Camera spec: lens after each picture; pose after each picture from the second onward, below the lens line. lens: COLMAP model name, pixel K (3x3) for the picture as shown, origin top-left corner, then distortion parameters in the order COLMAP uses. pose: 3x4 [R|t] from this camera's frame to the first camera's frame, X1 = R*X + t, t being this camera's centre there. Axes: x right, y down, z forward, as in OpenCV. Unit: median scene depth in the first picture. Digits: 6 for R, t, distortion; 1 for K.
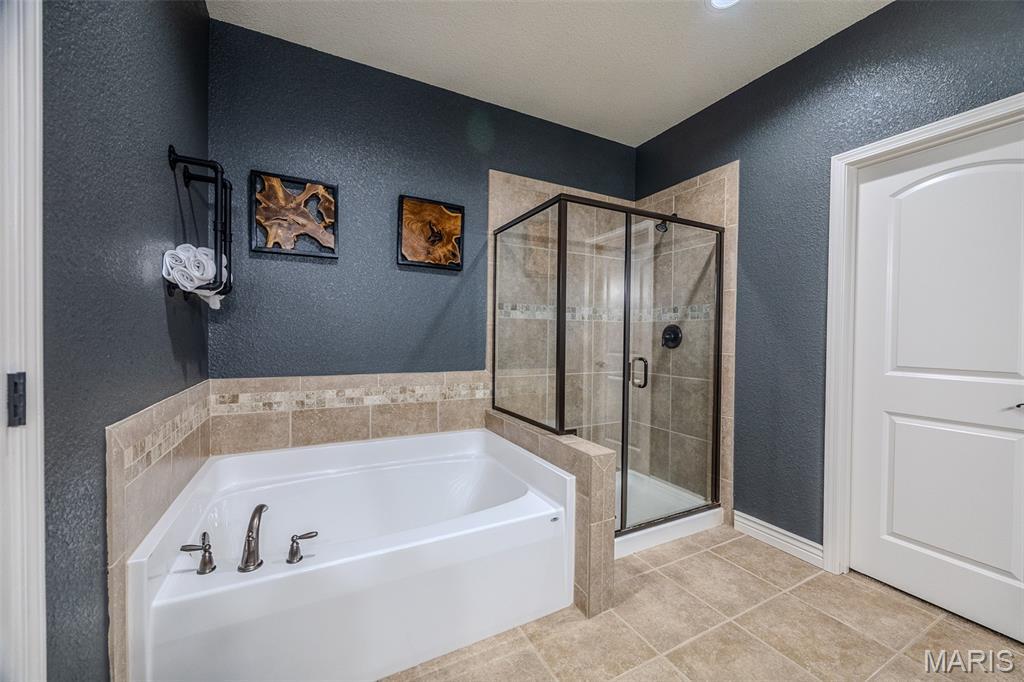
lens RADIAL K [[390.6, 0, 526.1], [0, 390.6, 341.5], [0, 0, 1]] dist [-0.001970, -0.000384]
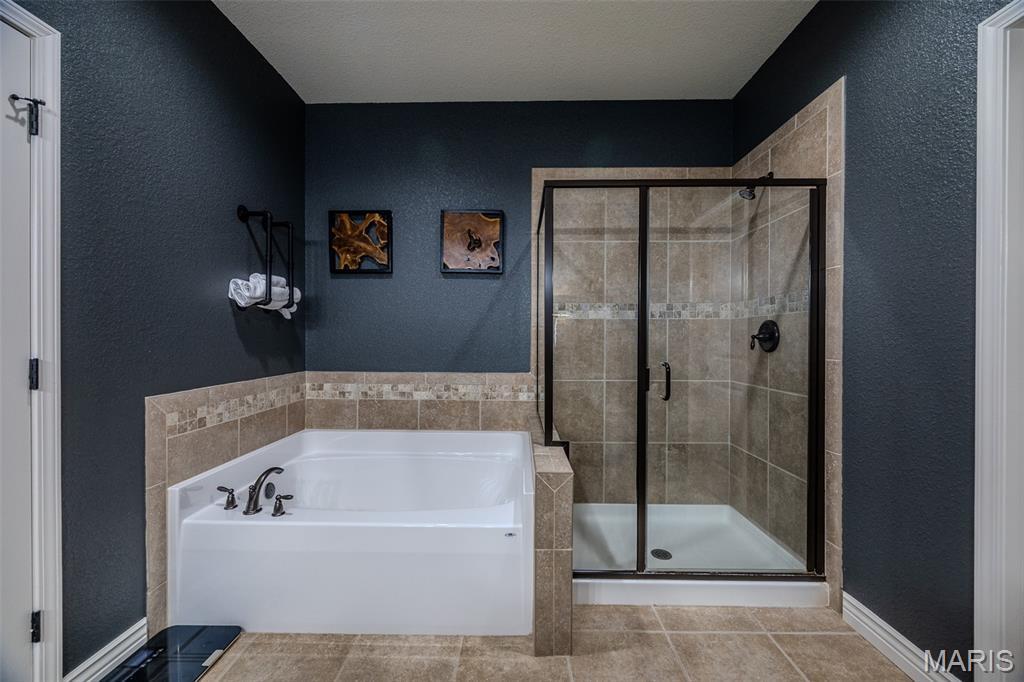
lens RADIAL K [[390.6, 0, 515.8], [0, 390.6, 340.3], [0, 0, 1]] dist [-0.001970, -0.000384]
pose [[0.877234, -0.006513, -0.480018, 0.372371], [0.000248, 0.999914, -0.013115, 0.005612], [0.480062, 0.011386, 0.877161, 0.134016]]
